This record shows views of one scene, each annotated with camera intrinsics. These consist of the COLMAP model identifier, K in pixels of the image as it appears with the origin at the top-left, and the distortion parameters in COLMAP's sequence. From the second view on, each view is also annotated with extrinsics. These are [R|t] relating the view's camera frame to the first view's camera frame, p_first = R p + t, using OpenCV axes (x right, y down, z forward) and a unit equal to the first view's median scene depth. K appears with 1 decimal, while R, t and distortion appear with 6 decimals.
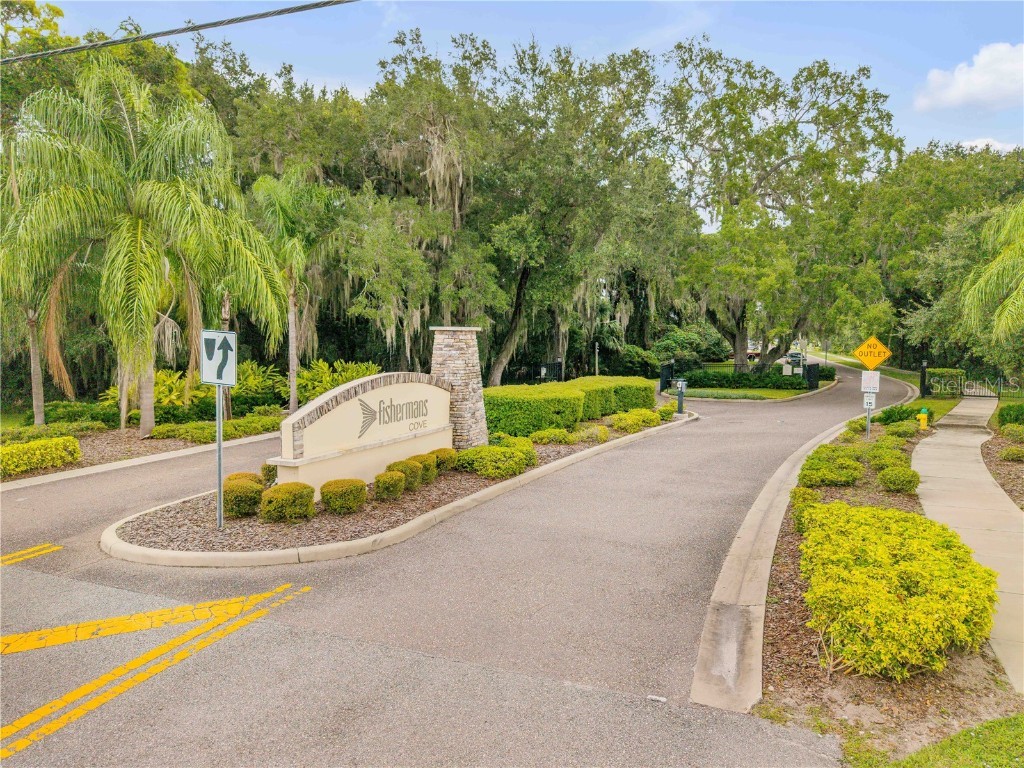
lens RADIAL K [[686.7, 0, 512.5], [0, 686.7, 385.6], [0, 0, 1]] dist [0.008771, -0.006055]
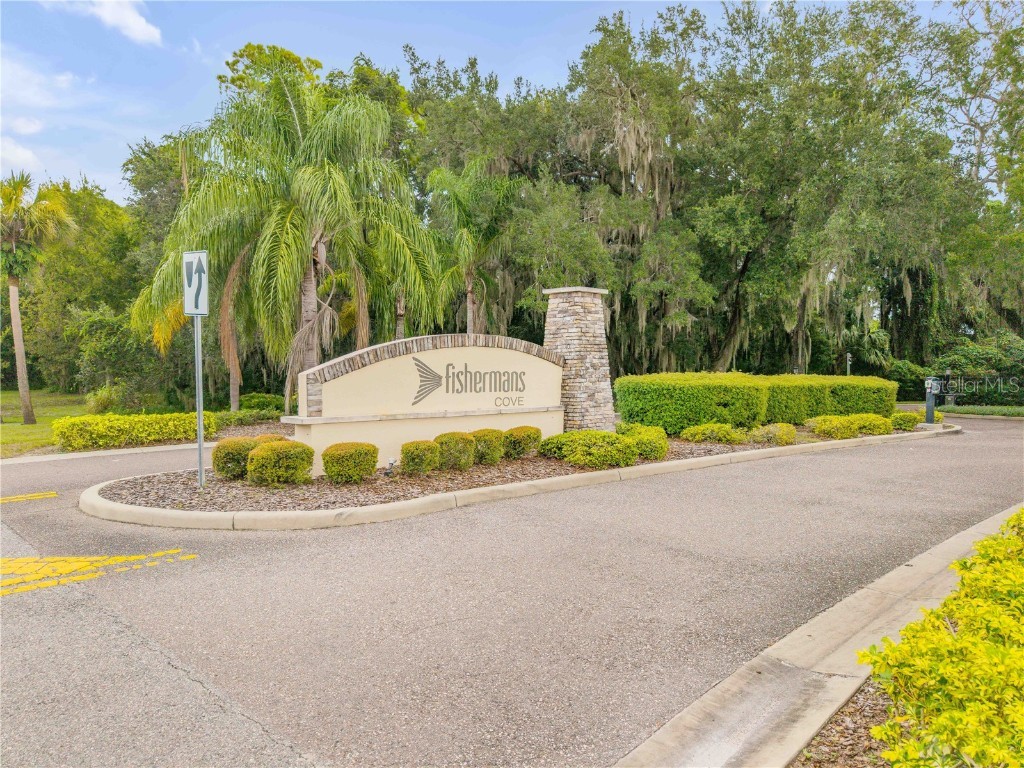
lens RADIAL K [[686.7, 0, 512.5], [0, 686.7, 385.6], [0, 0, 1]] dist [0.008771, -0.006055]
pose [[0.929686, 0.008381, -0.368258, 0.098018], [-0.025743, 0.998775, -0.042257, 0.042906], [0.367453, 0.048766, 0.928763, 0.137977]]
